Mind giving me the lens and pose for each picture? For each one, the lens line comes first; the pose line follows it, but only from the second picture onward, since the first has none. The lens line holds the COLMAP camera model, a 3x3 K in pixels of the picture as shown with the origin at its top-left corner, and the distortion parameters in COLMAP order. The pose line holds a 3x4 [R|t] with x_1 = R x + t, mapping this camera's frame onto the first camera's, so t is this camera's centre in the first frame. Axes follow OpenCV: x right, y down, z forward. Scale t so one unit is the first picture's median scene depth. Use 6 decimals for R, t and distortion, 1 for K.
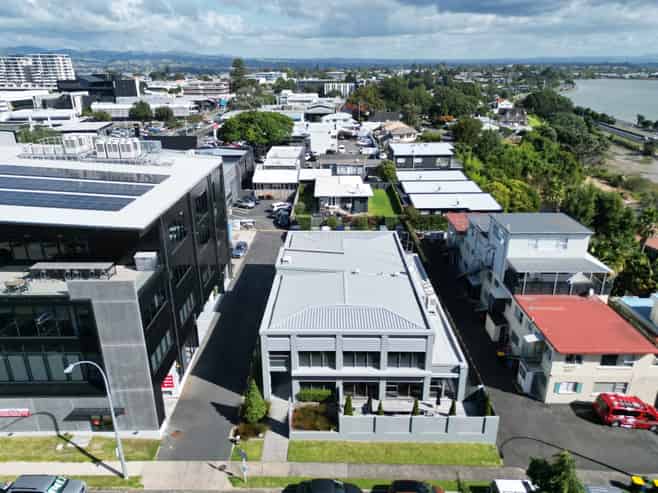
lens RADIAL K [[458.7, 0, 329.0], [0, 458.7, 246.5], [0, 0, 1]] dist [0.060981, -0.054506]
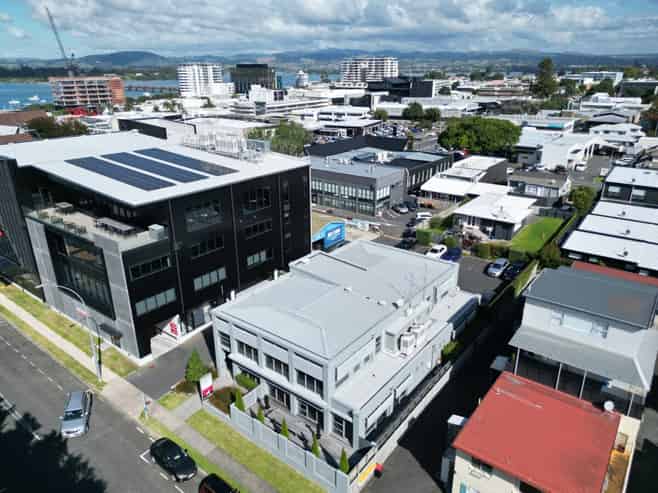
lens RADIAL K [[458.7, 0, 329.0], [0, 458.7, 246.5], [0, 0, 1]] dist [0.060981, -0.054506]
pose [[0.796209, 0.216598, -0.564922, 0.513788], [-0.215826, 0.973973, 0.069244, -0.085540], [0.565217, 0.066792, 0.822234, 0.142873]]
